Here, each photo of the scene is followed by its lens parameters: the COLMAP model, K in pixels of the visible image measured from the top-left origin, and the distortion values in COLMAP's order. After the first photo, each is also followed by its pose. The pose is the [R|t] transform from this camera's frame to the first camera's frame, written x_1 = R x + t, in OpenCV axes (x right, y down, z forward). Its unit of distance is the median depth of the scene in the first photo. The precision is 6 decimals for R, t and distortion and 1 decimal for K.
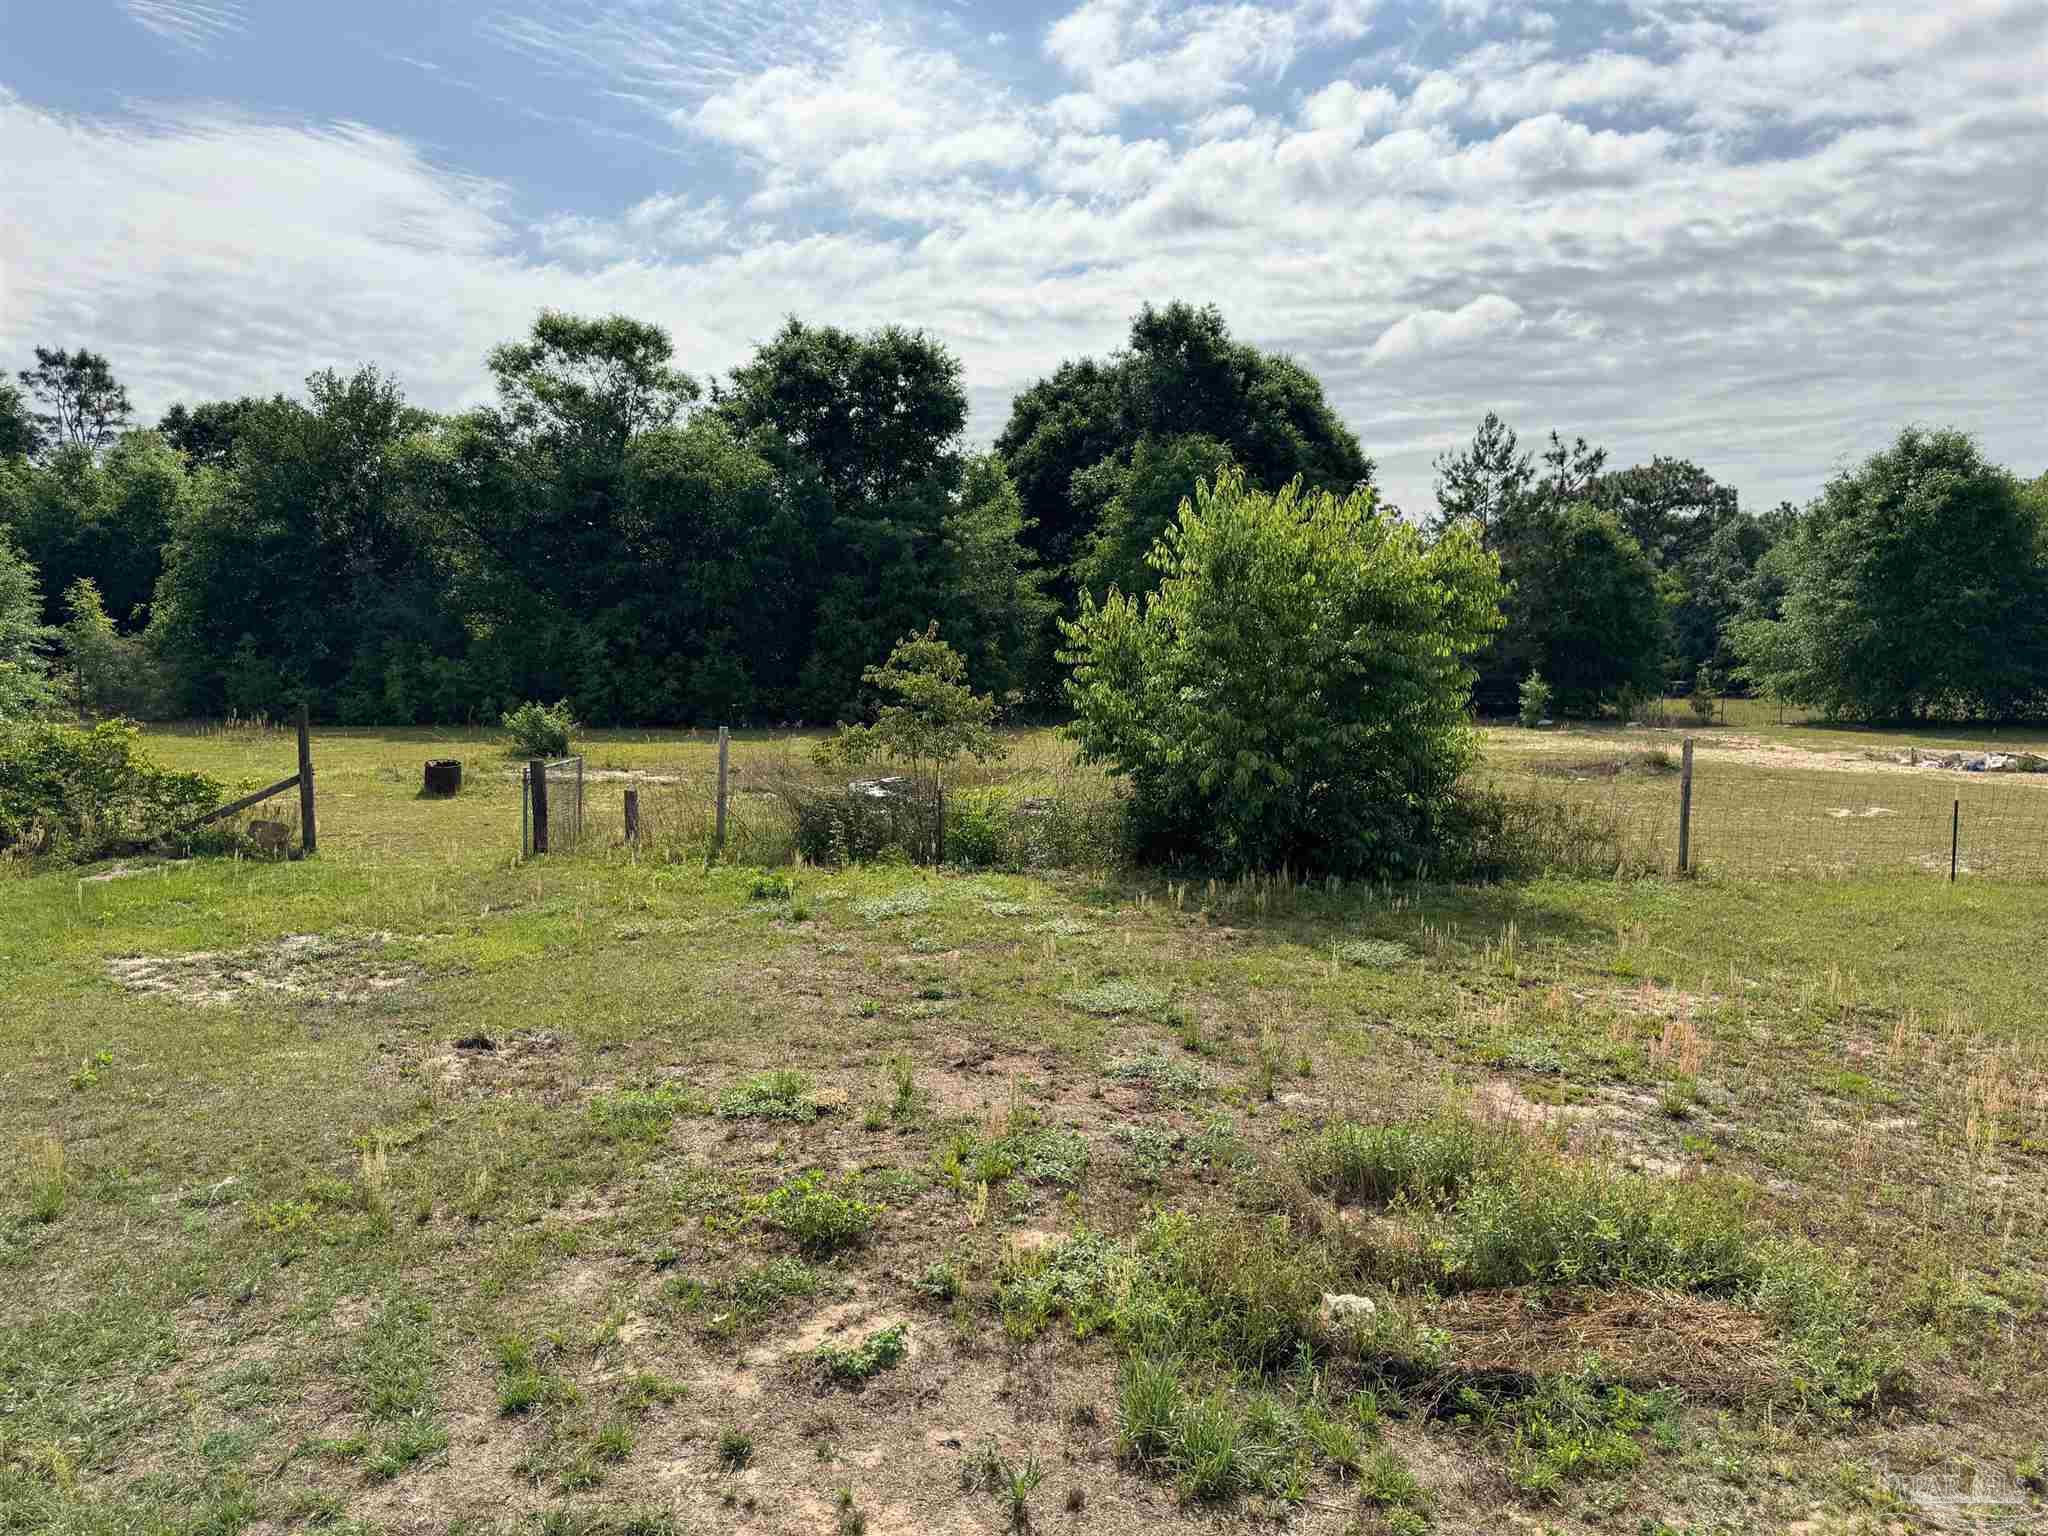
lens RADIAL K [[1442.7, 0, 1024.0], [0, 1442.7, 768.0], [0, 0, 1]] dist [0.078354, -0.106283]
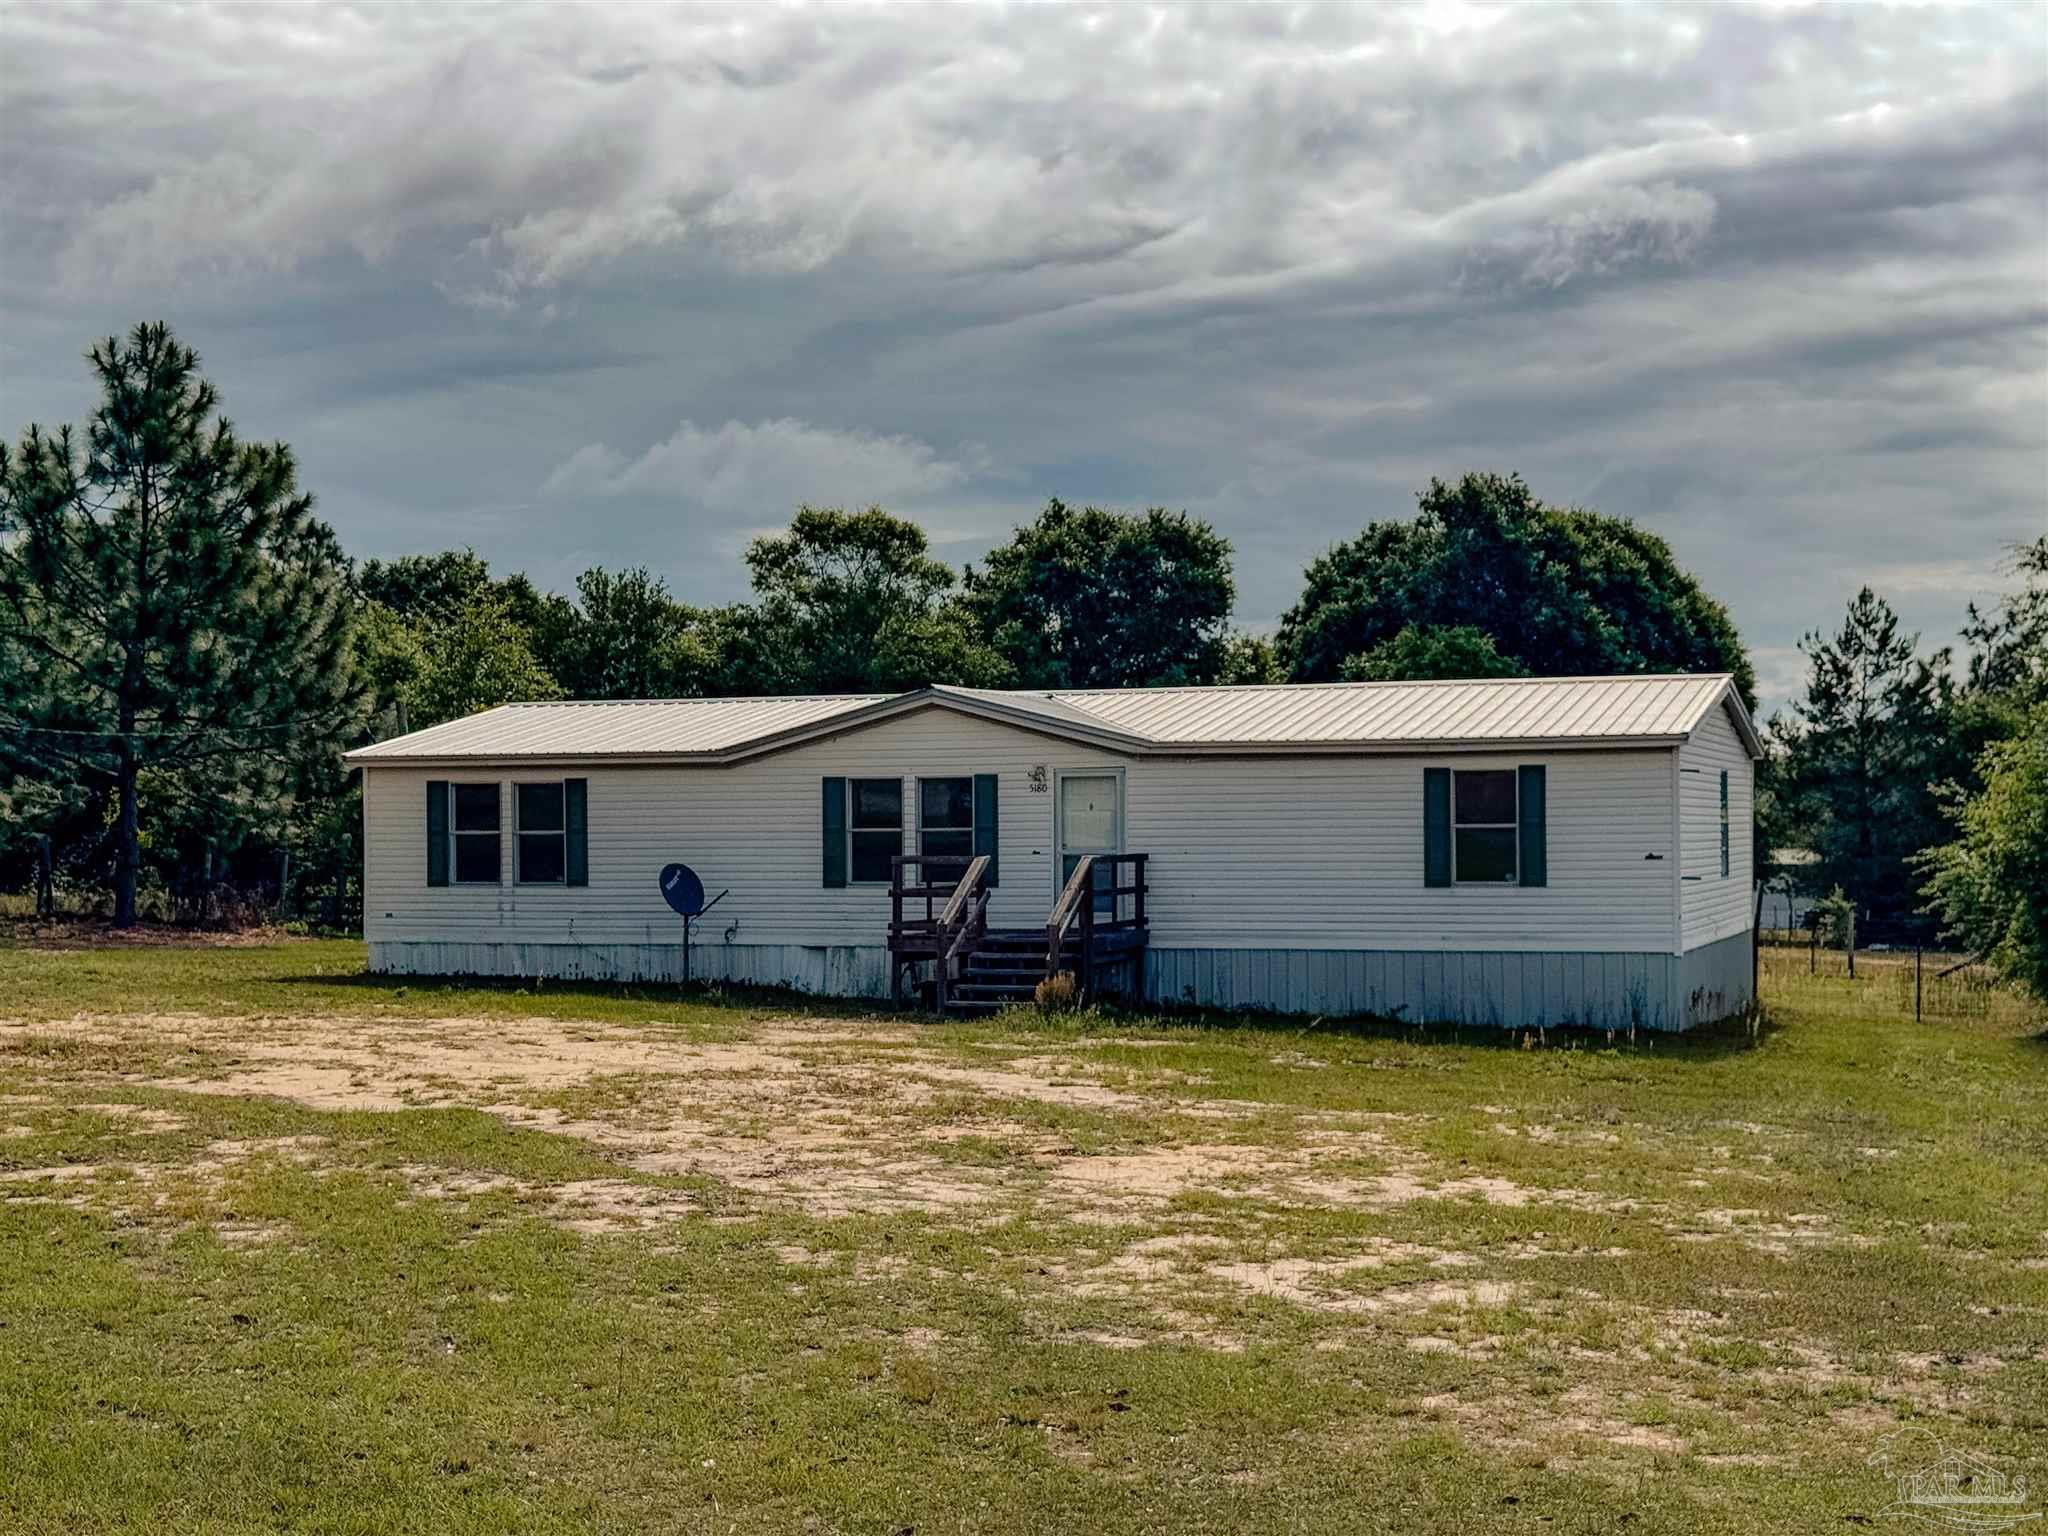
lens RADIAL K [[2883.2, 0, 1067.5], [0, 2883.2, 773.6], [0, 0, 1]] dist [0.123653, -0.053782]
pose [[0.982648, 0.011906, -0.185096, 0.200405], [-0.033264, 0.993070, -0.112717, 0.078096], [0.182471, 0.116918, 0.976235, -0.807504]]
